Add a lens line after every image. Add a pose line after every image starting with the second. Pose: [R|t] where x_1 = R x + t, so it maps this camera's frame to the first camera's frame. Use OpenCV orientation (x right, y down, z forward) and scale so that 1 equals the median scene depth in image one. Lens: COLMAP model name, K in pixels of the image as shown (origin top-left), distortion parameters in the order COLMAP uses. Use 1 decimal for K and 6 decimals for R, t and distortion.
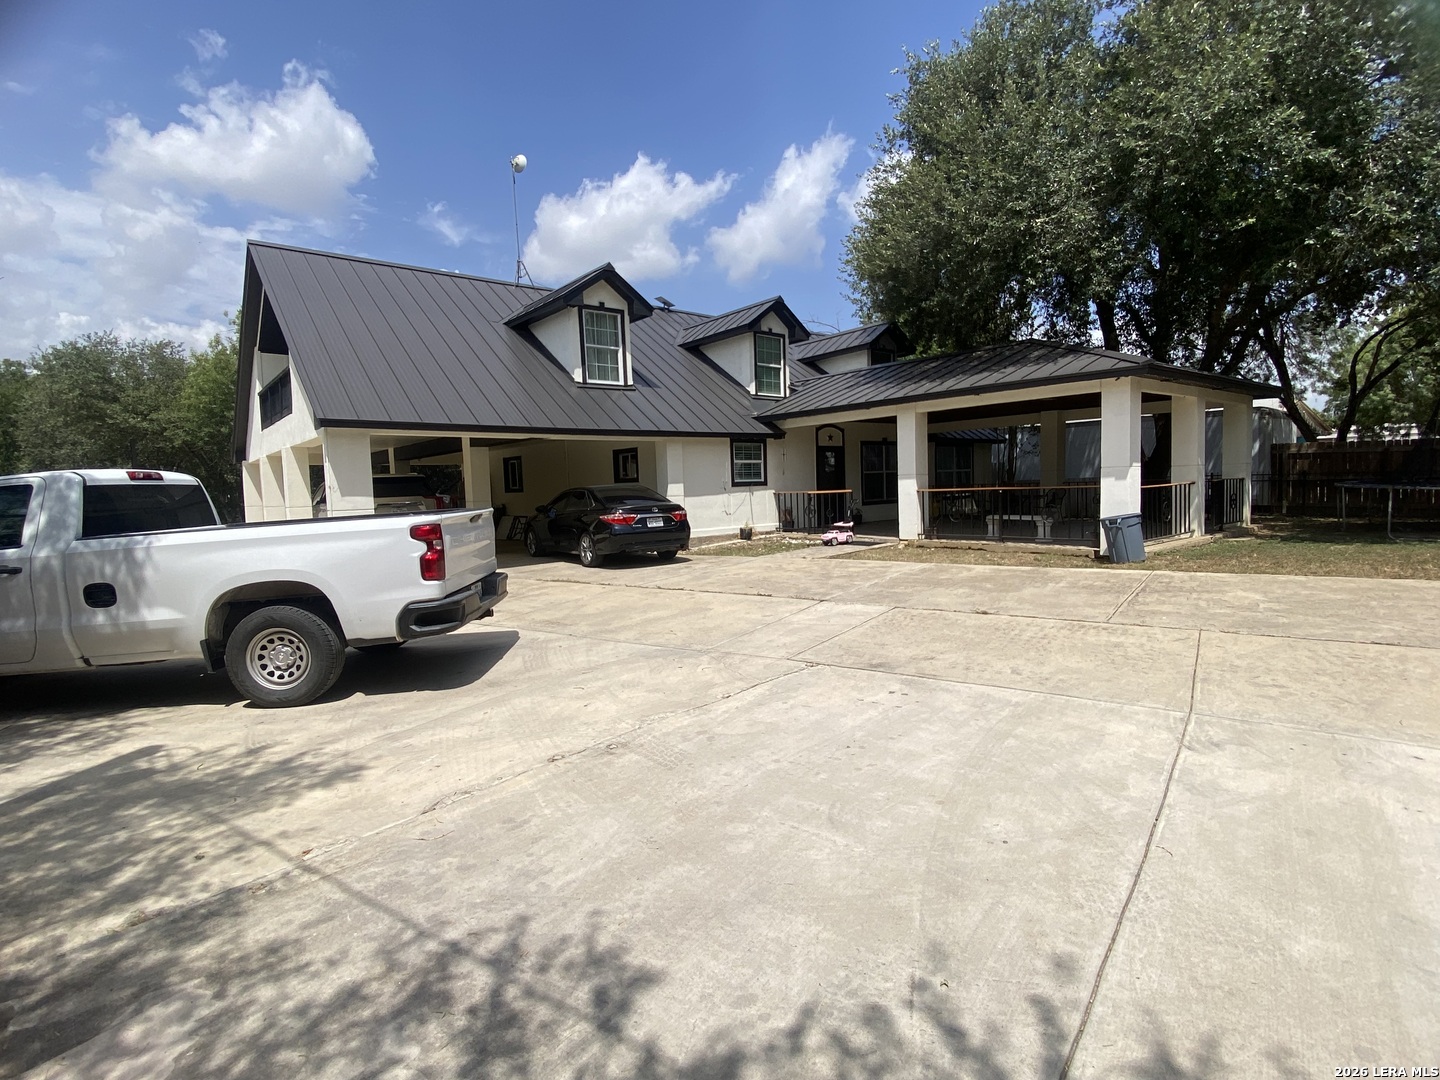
lens RADIAL K [[707.3, 0, 726.1], [0, 707.3, 538.6], [0, 0, 1]] dist [0.017617, -0.020460]
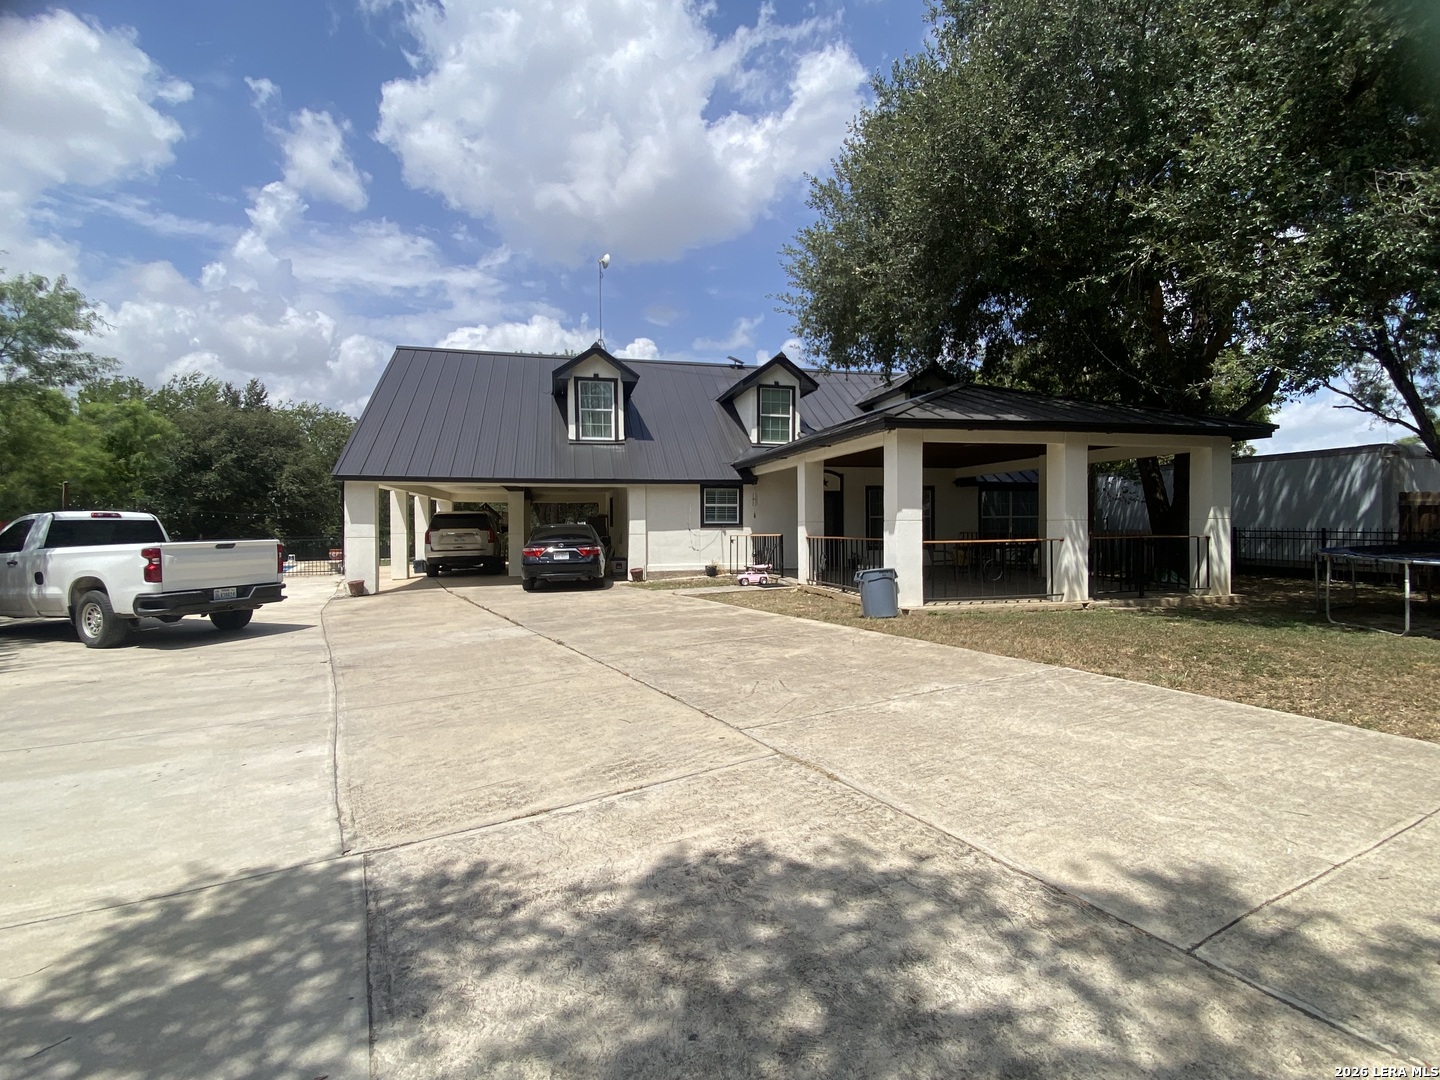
lens RADIAL K [[707.3, 0, 745.0], [0, 707.3, 524.8], [0, 0, 1]] dist [0.017617, -0.020460]
pose [[0.903346, 0.026530, -0.428091, 0.570848], [-0.054821, 0.997041, -0.053892, -0.022745], [0.425394, 0.072151, 0.902127, 0.028007]]
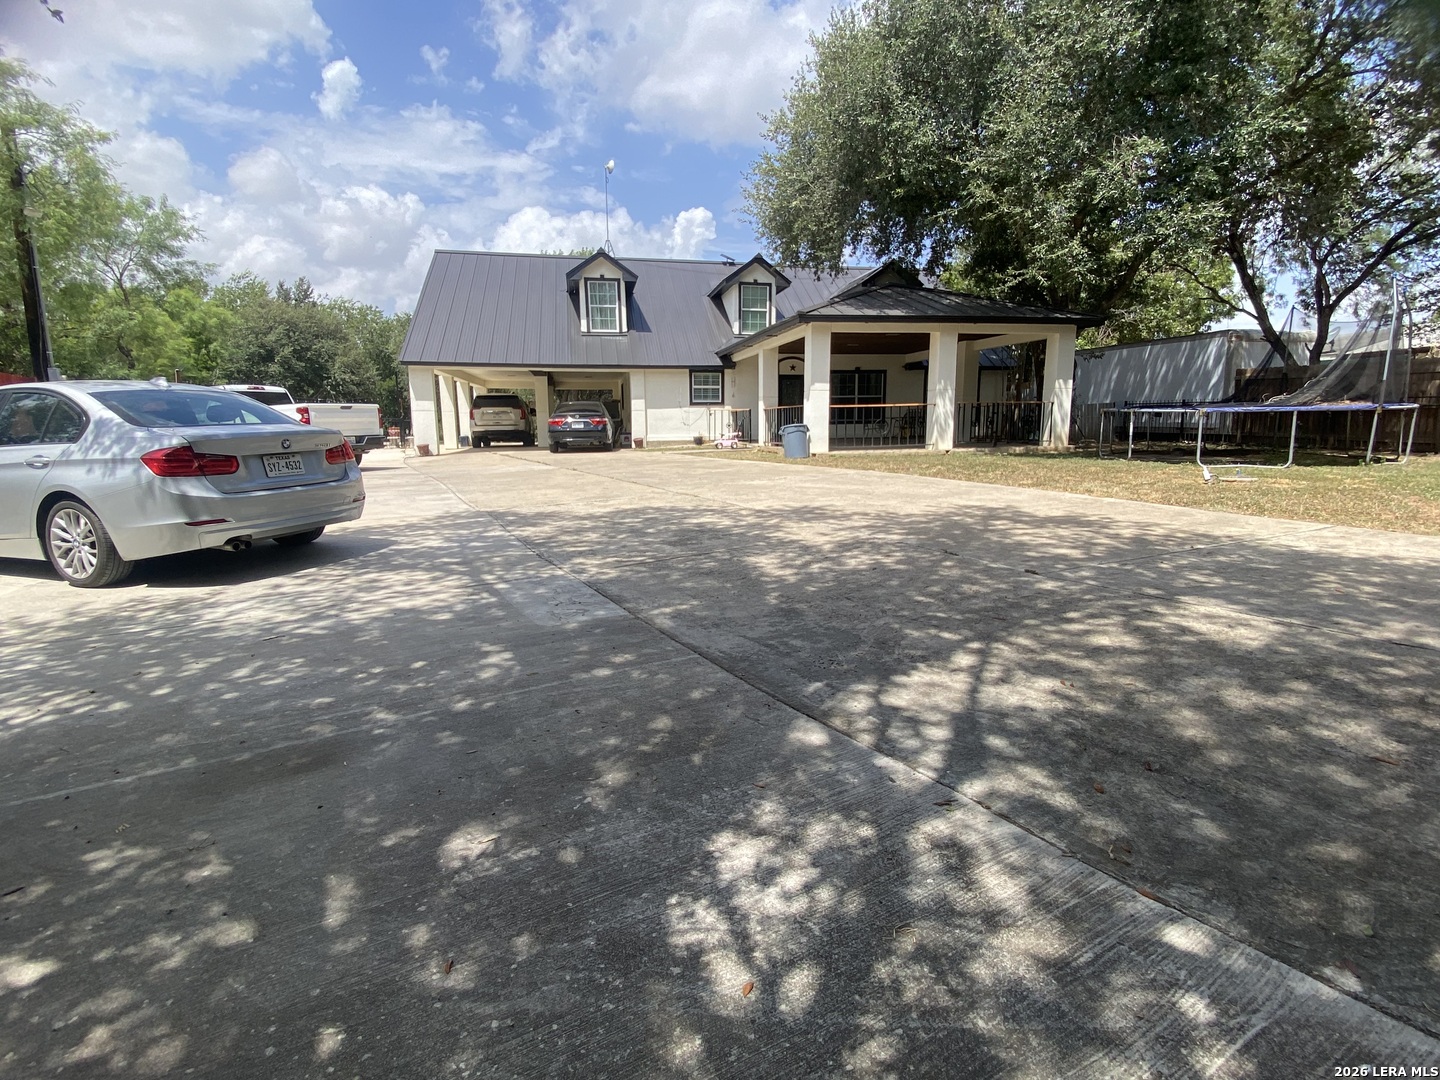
lens RADIAL K [[707.3, 0, 727.6], [0, 707.3, 540.7], [0, 0, 1]] dist [0.017617, -0.020460]
pose [[0.876362, 0.107111, -0.469592, 0.775312], [-0.058987, 0.991488, 0.116070, 0.024317], [0.478027, -0.074019, 0.875221, -0.188410]]
